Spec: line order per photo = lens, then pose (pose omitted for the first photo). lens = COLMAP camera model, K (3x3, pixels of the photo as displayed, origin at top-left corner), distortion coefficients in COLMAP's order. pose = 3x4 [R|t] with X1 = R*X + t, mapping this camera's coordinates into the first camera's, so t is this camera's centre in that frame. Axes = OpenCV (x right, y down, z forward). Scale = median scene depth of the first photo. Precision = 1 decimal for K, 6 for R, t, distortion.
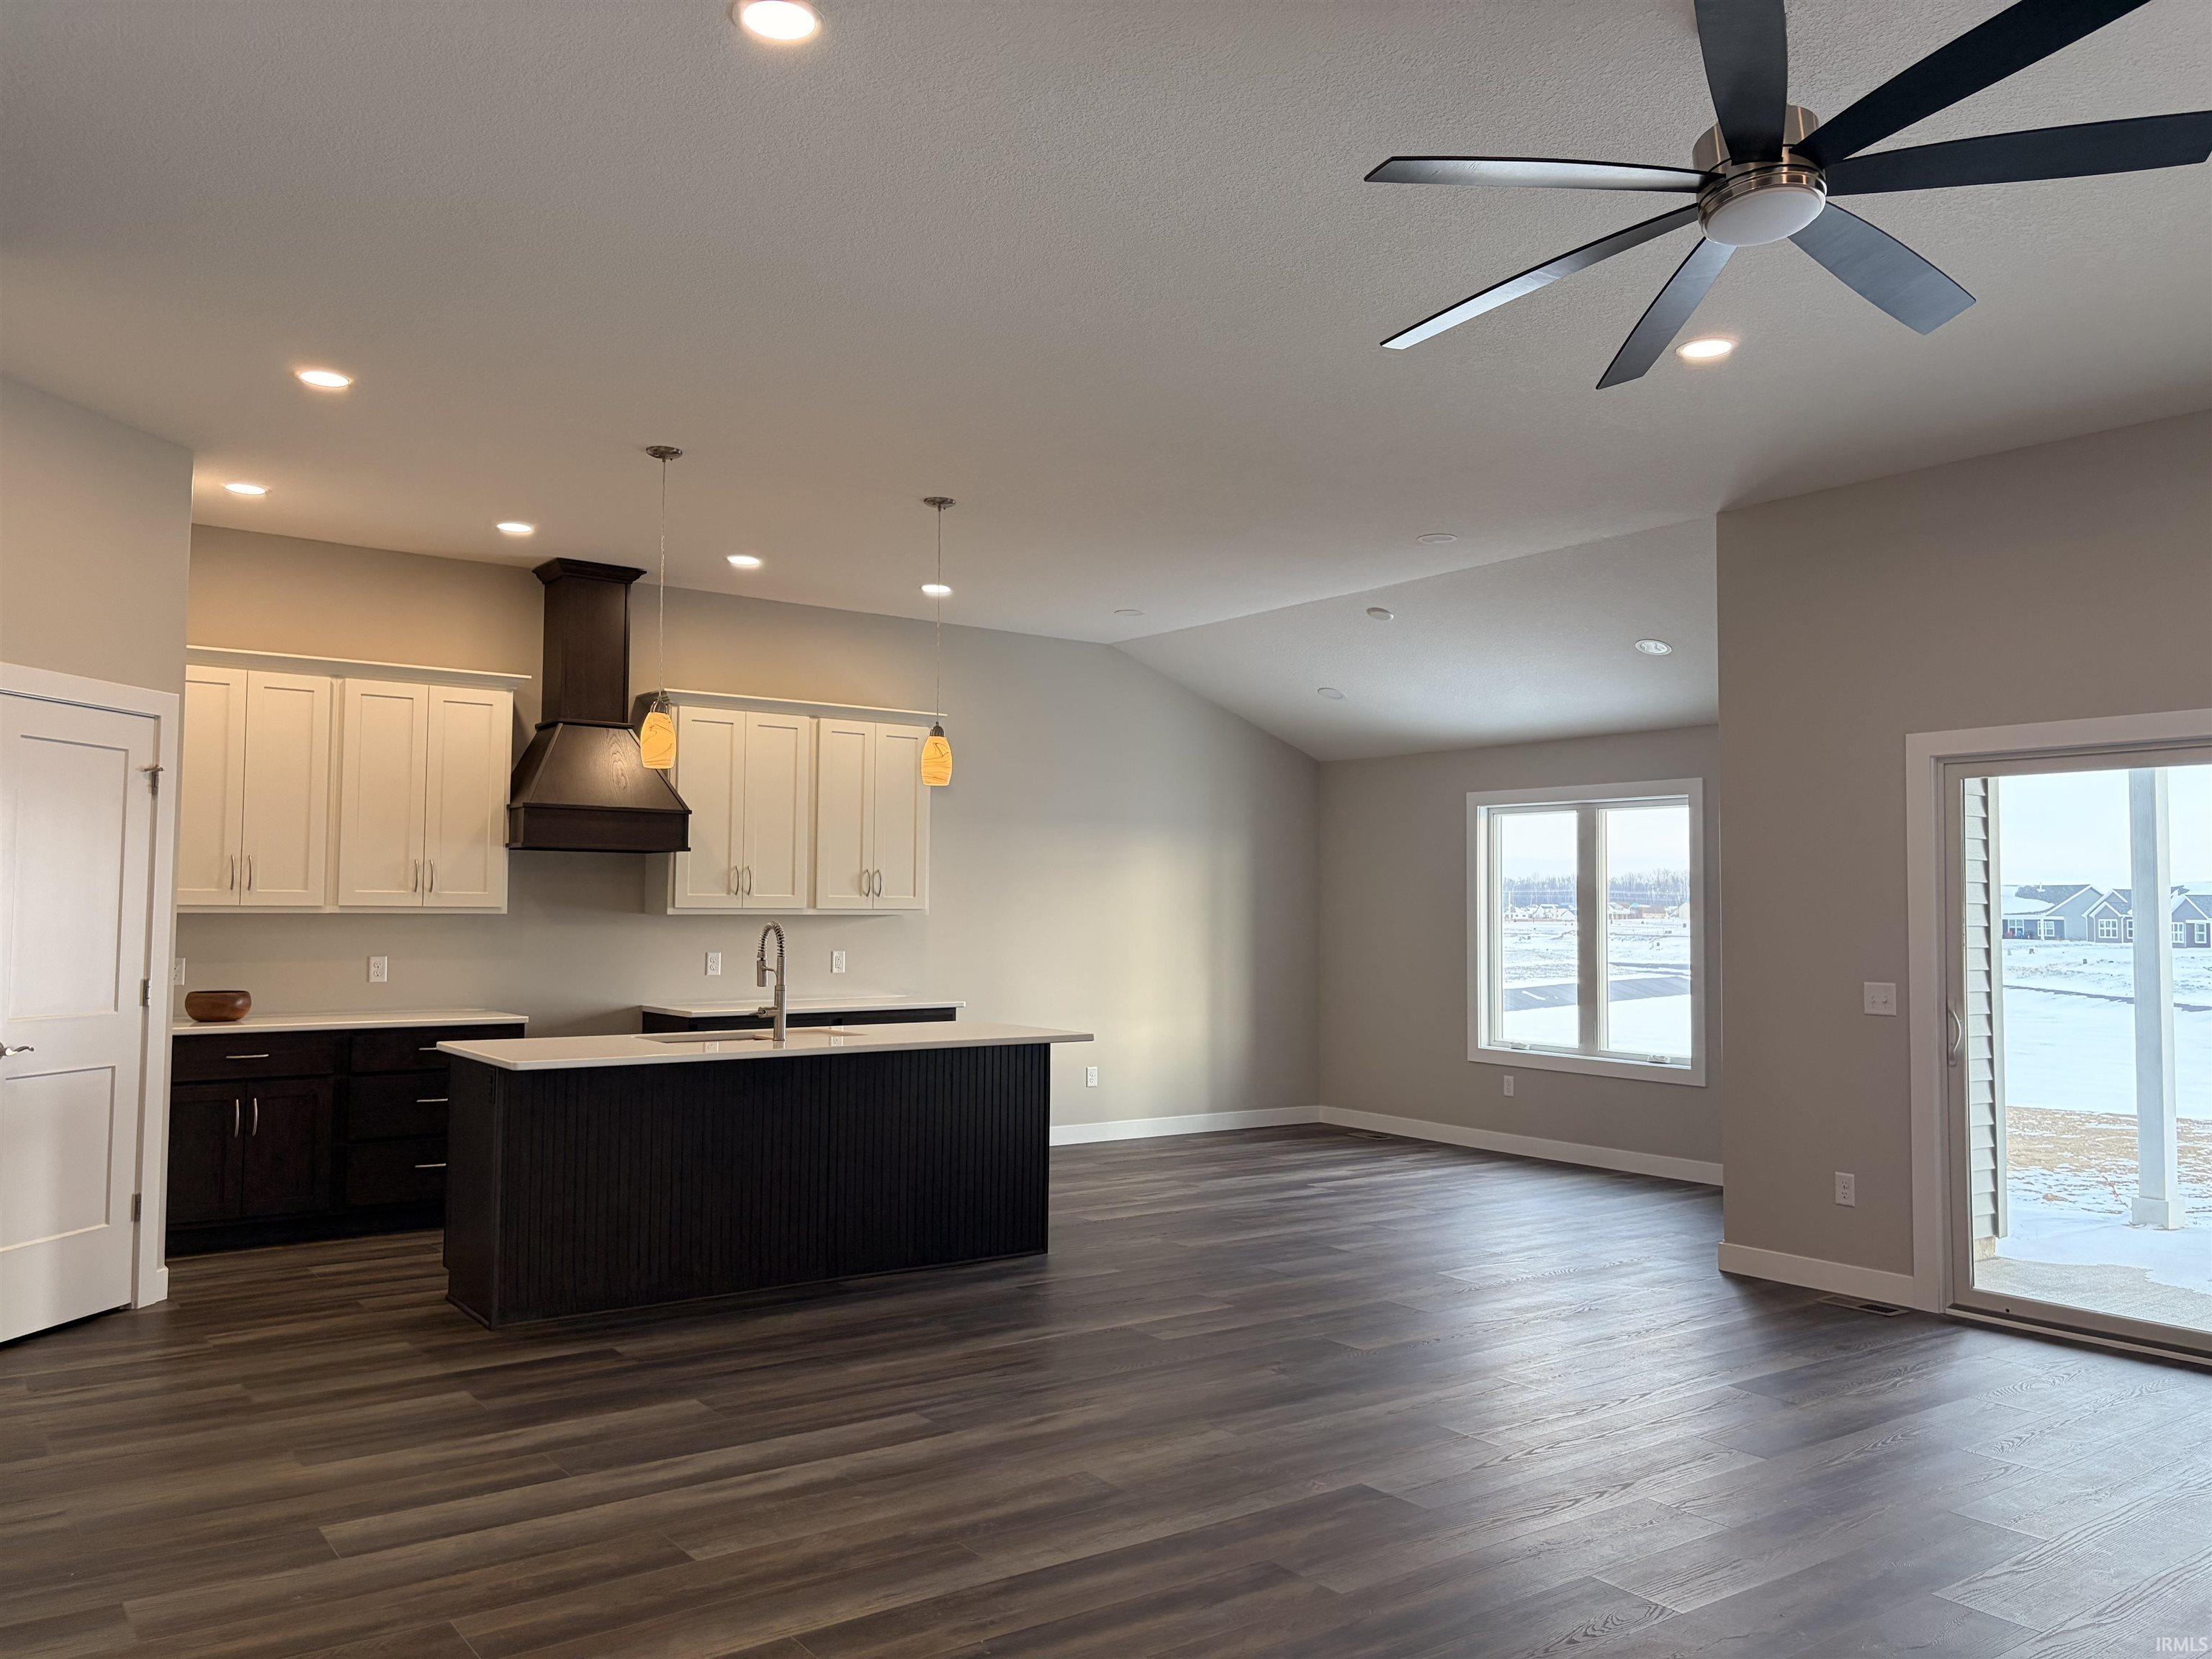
lens RADIAL K [[1662.0, 0, 1106.0], [0, 1662.0, 829.5], [0, 0, 1]] dist [0.059427, -0.066540]
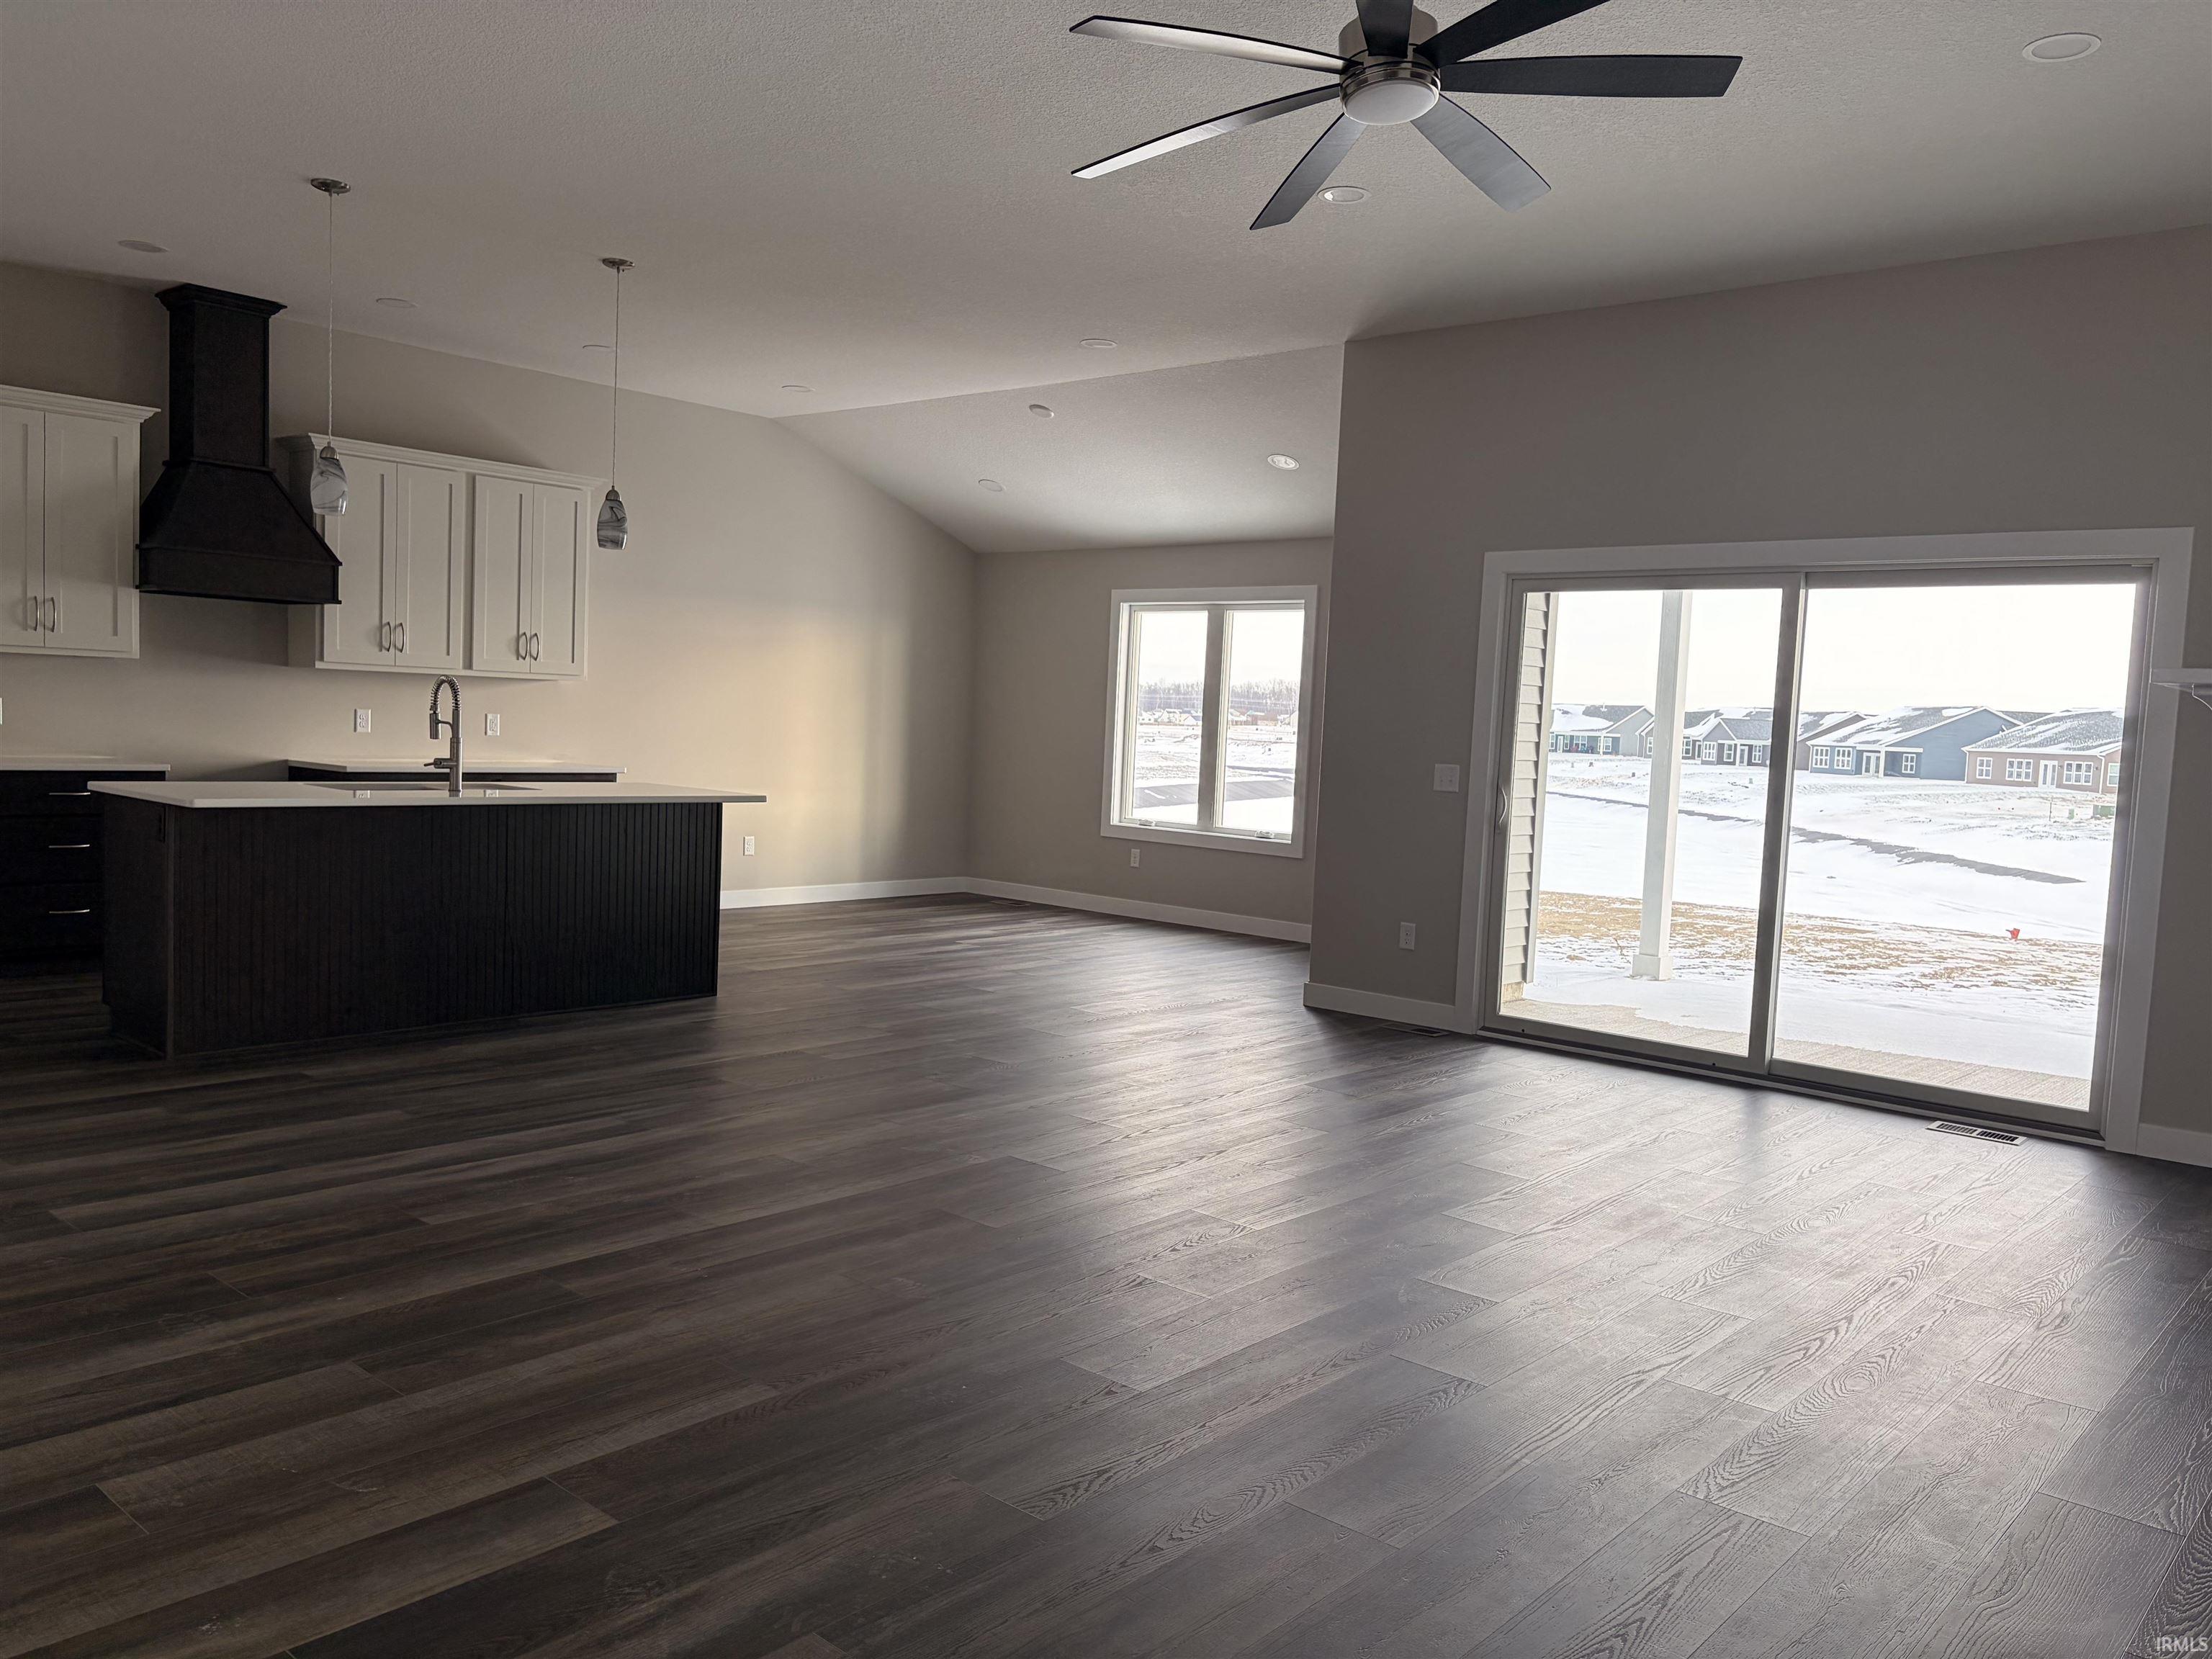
lens RADIAL K [[1662.0, 0, 1106.0], [0, 1662.0, 829.5], [0, 0, 1]] dist [0.059427, -0.066540]
pose [[0.975650, 0.019729, 0.218443, -0.034008], [-0.046416, 0.991961, 0.117721, 0.011055], [-0.214365, -0.124994, 0.968723, -0.105202]]
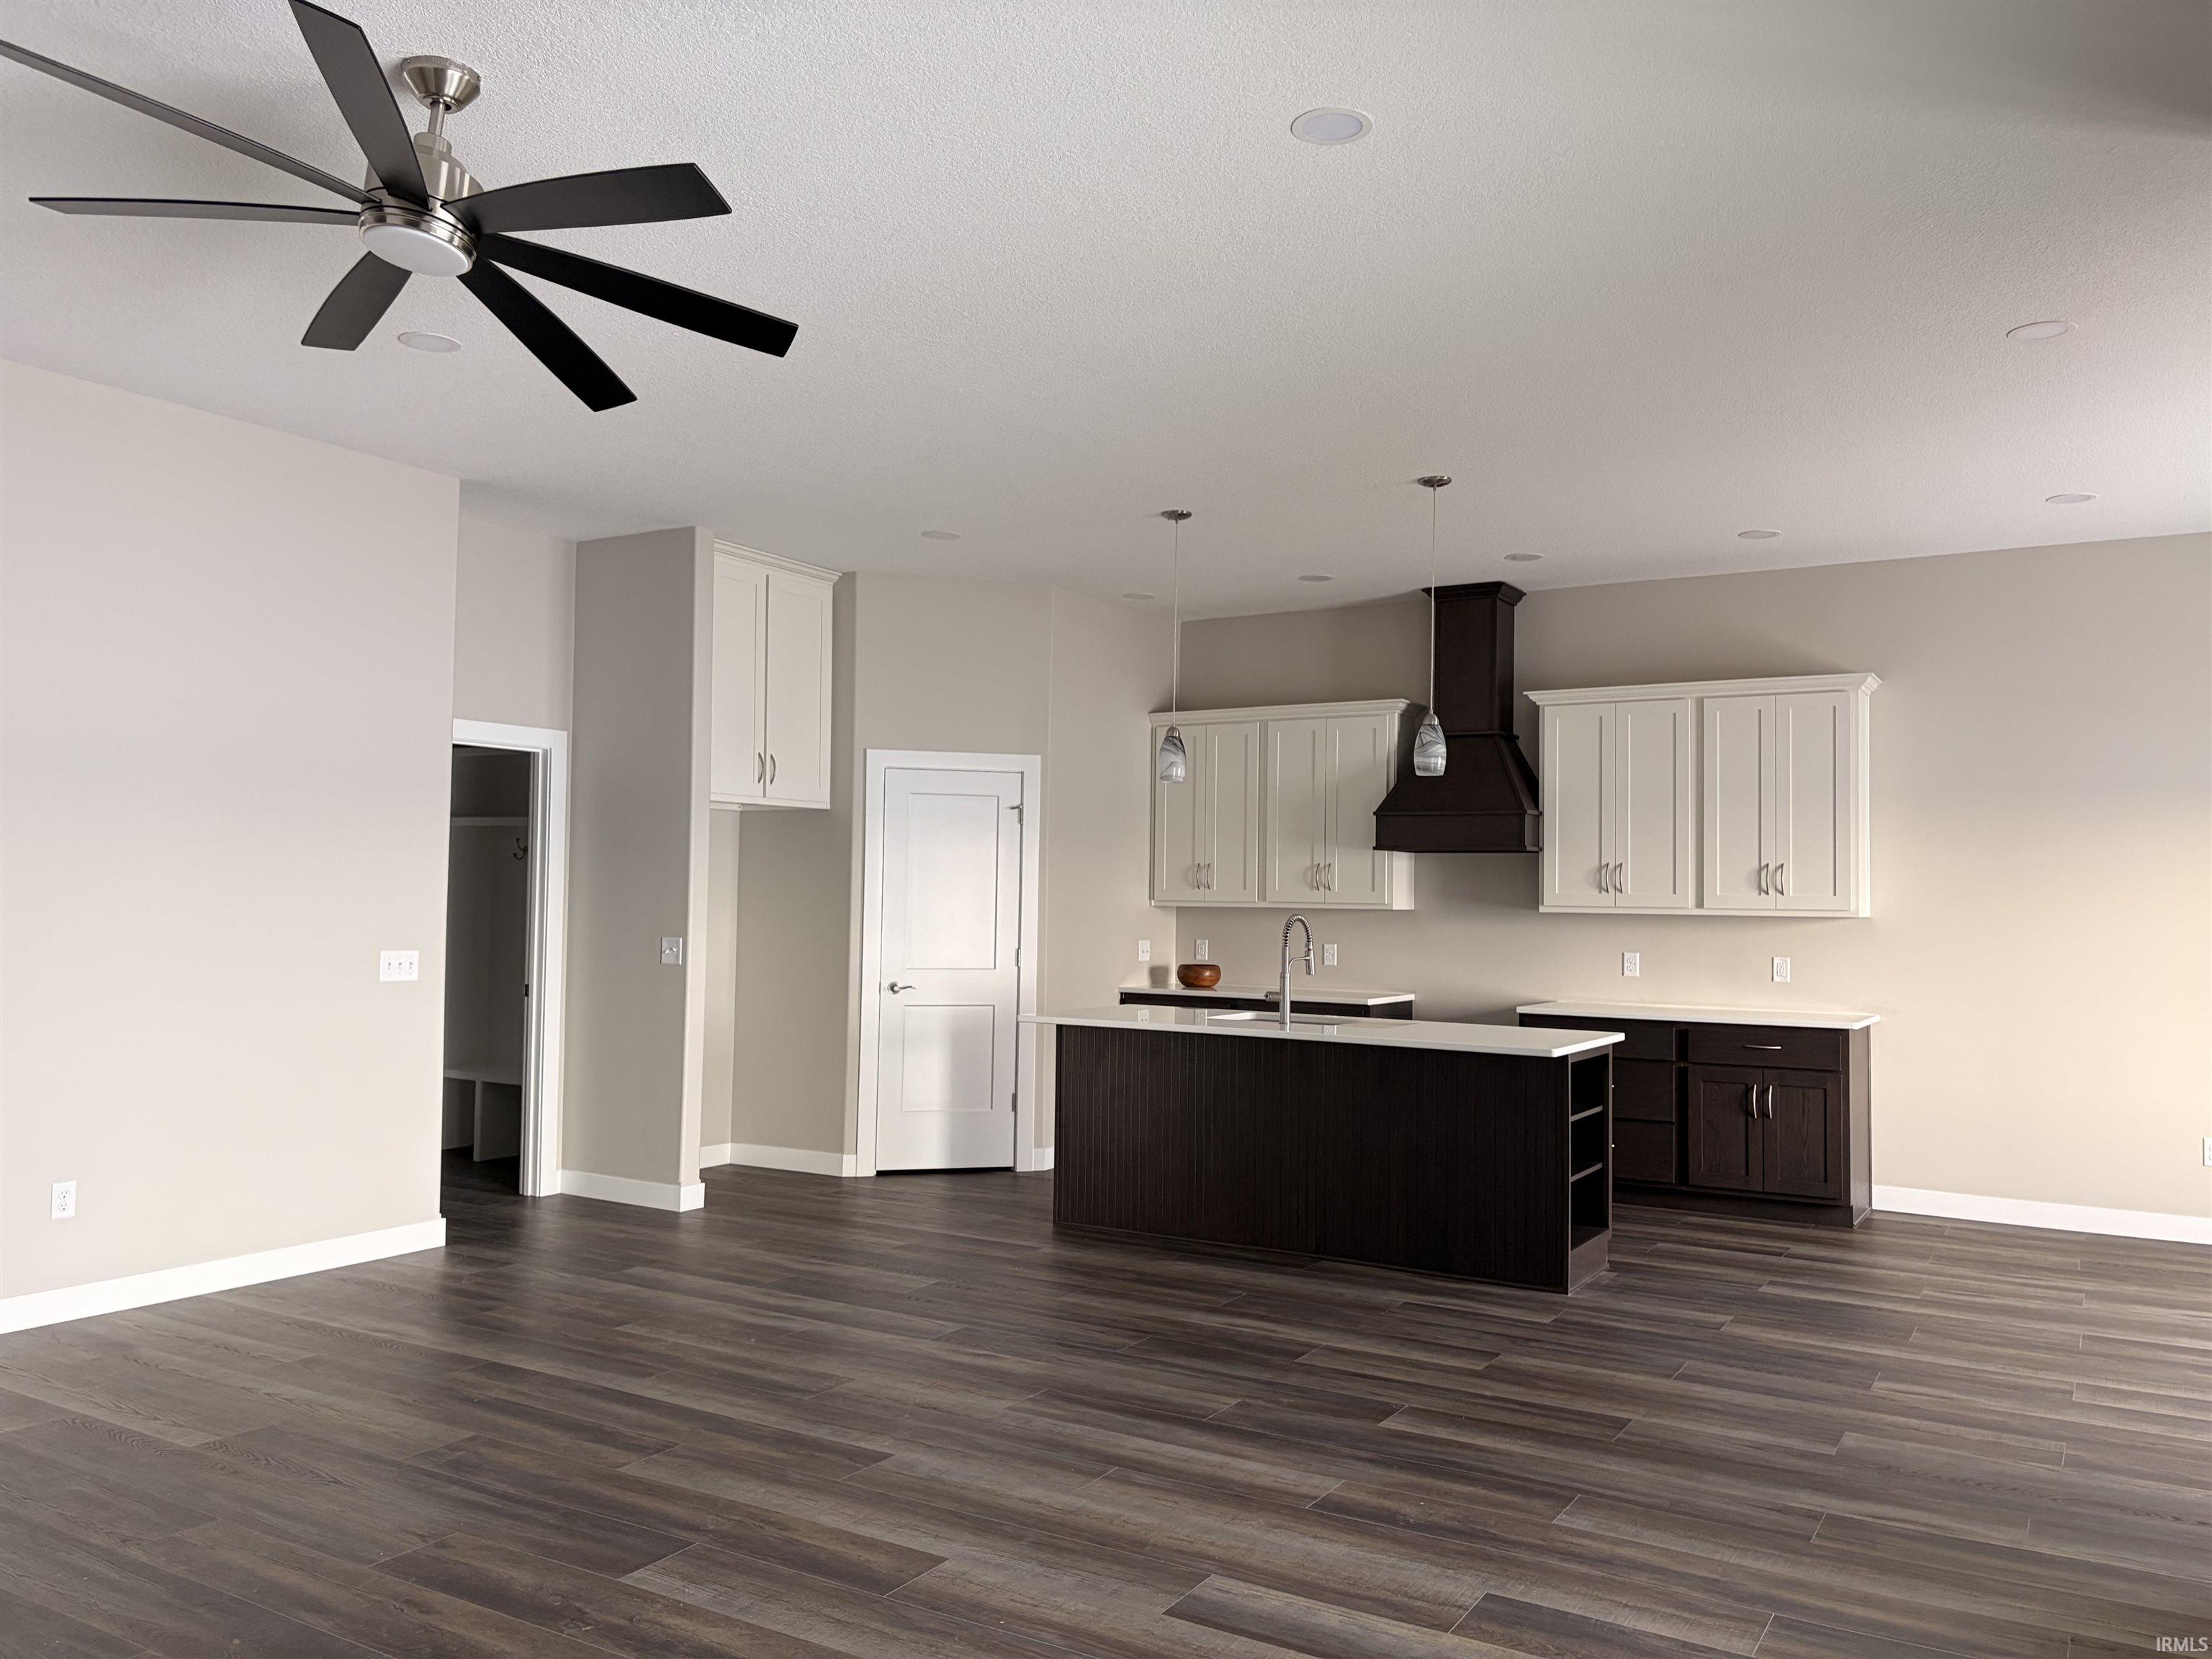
lens RADIAL K [[1662.0, 0, 1106.0], [0, 1662.0, 829.5], [0, 0, 1]] dist [0.059427, -0.066540]
pose [[0.383280, -0.041357, -0.922706, 0.867588], [0.034946, 0.998931, -0.030257, 0.033096], [0.922971, -0.020648, 0.384316, 0.548500]]
